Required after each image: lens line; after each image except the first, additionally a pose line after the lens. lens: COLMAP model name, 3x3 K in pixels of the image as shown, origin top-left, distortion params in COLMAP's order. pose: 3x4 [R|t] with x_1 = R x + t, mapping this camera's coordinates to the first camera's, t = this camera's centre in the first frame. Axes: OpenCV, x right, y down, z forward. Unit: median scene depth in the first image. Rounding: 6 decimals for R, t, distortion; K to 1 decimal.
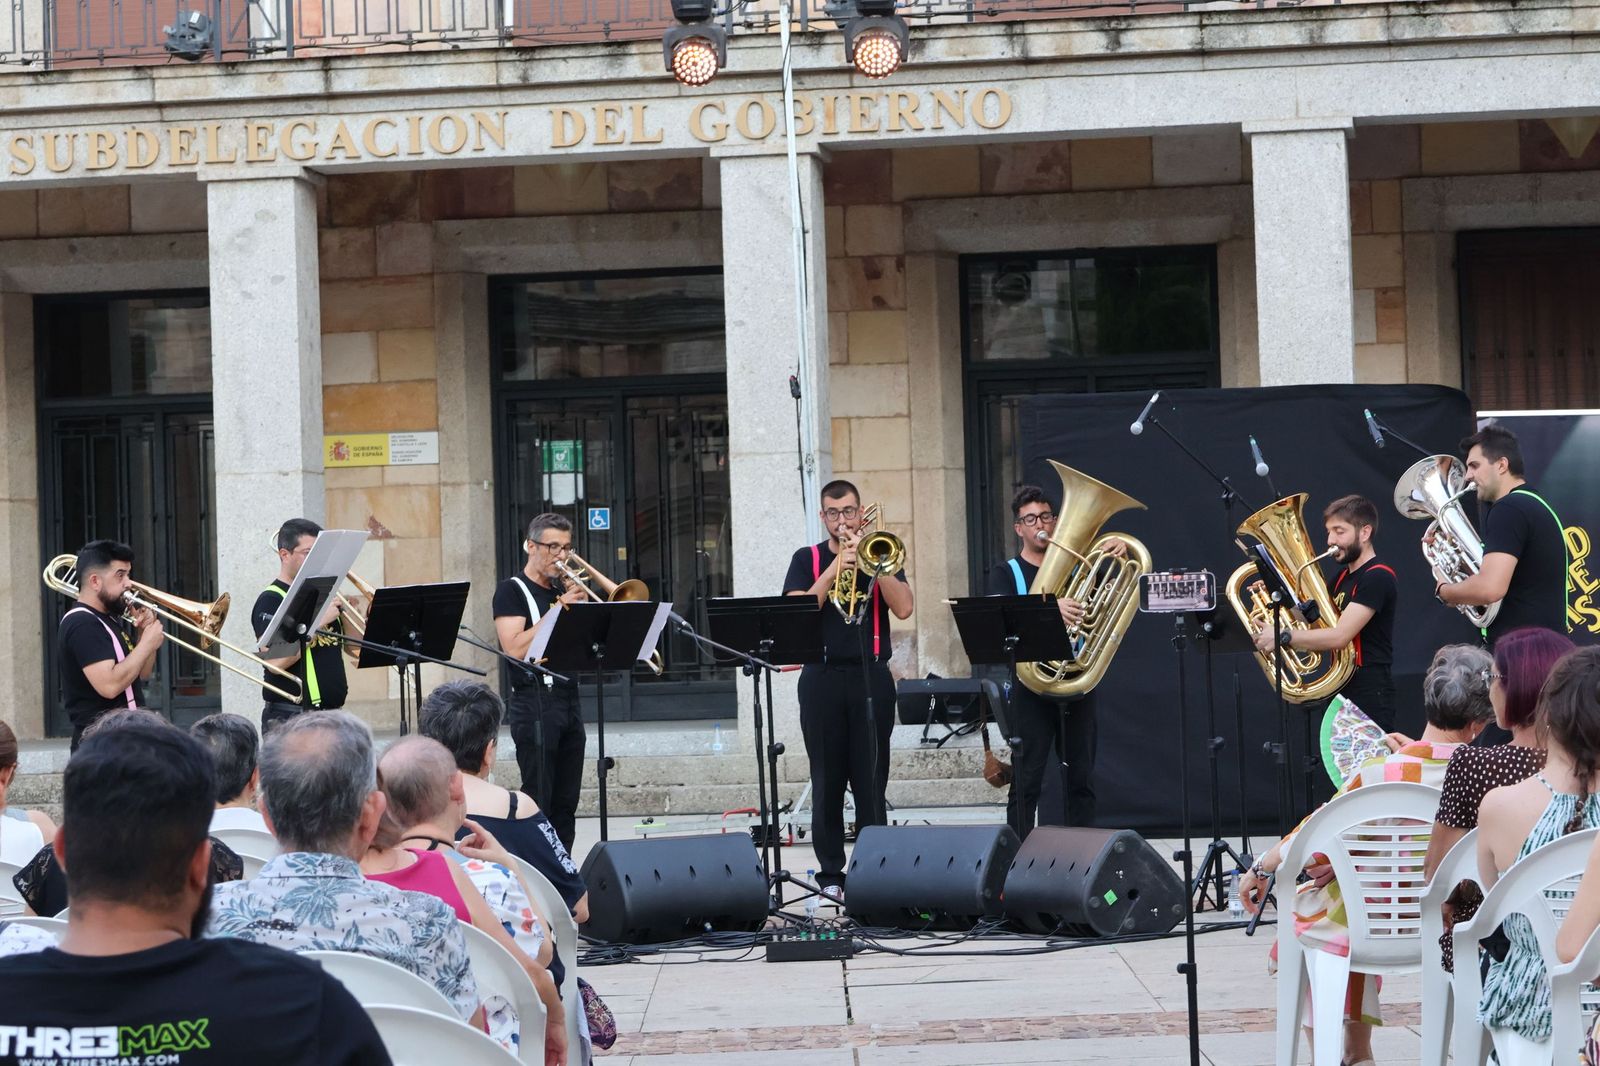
lens RADIAL K [[3960.3, 0, 800.0], [0, 3960.3, 533.0], [0, 0, 1]] dist [0.007292, -0.323271]
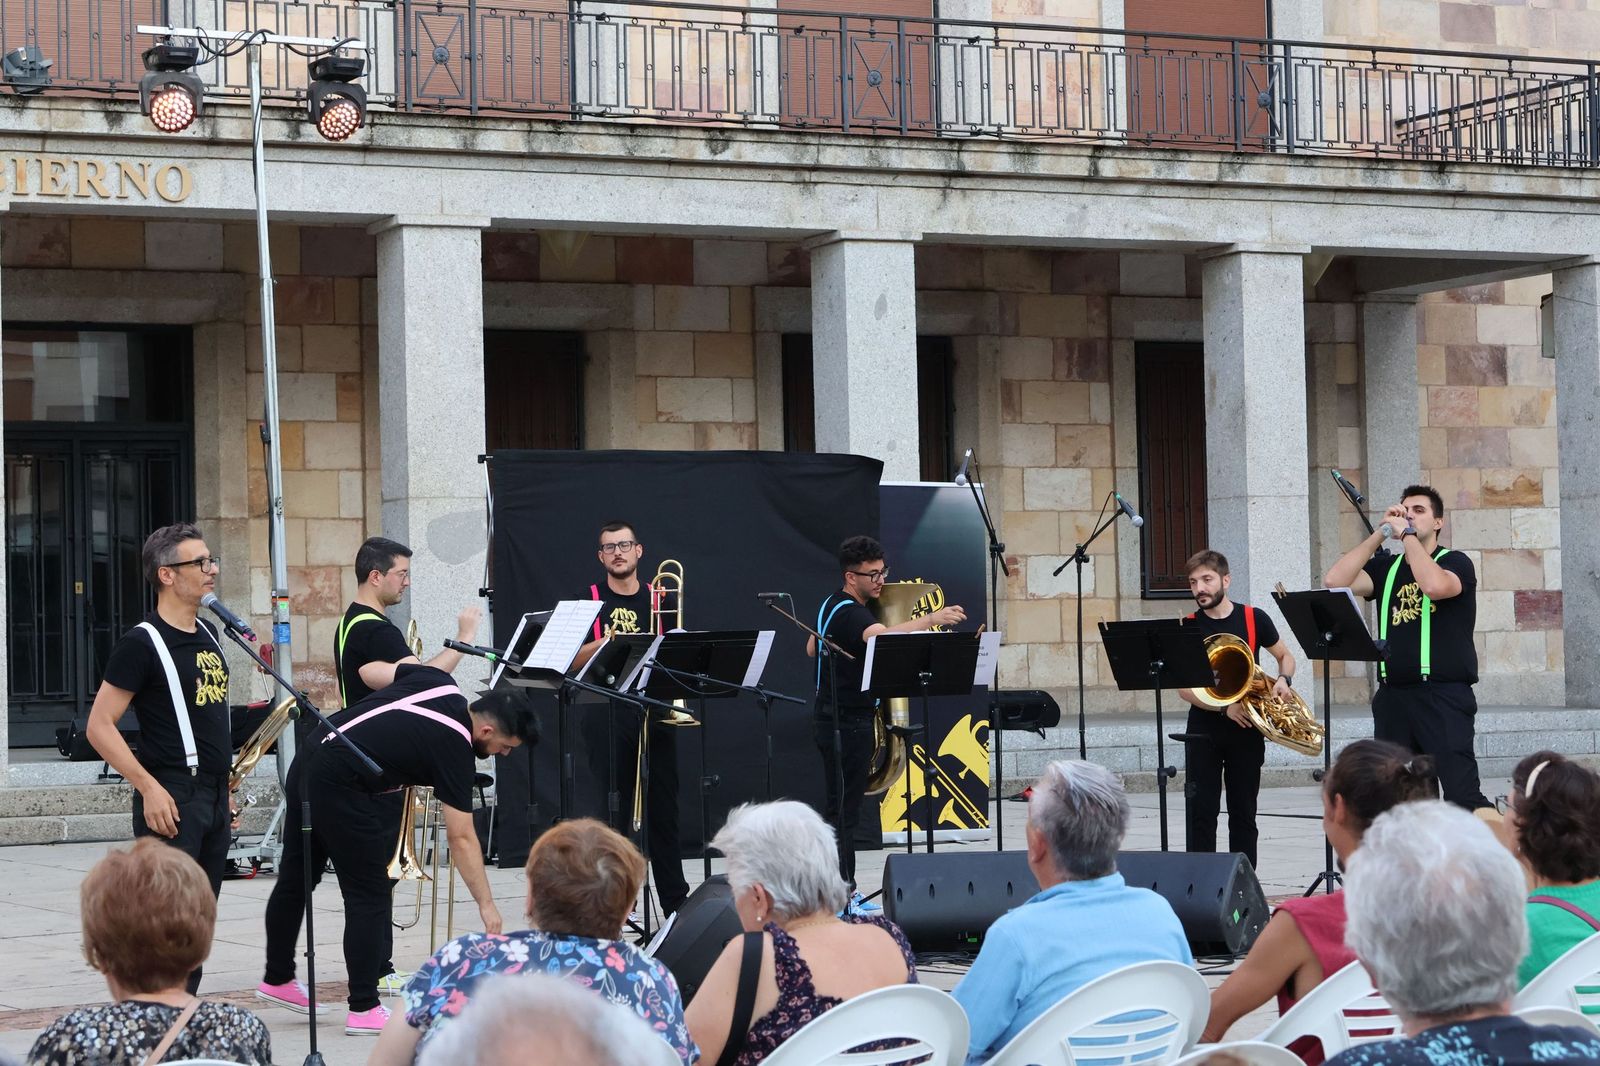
lens RADIAL K [[3597.4, 0, 800.0], [0, 3597.4, 533.0], [0, 0, 1]] dist [0.002063, -0.105257]
pose [[0.850785, 0.031610, 0.524563, -0.317382], [-0.020845, 0.999434, -0.026418, 0.009182], [-0.525101, 0.011542, 0.850962, 0.089349]]
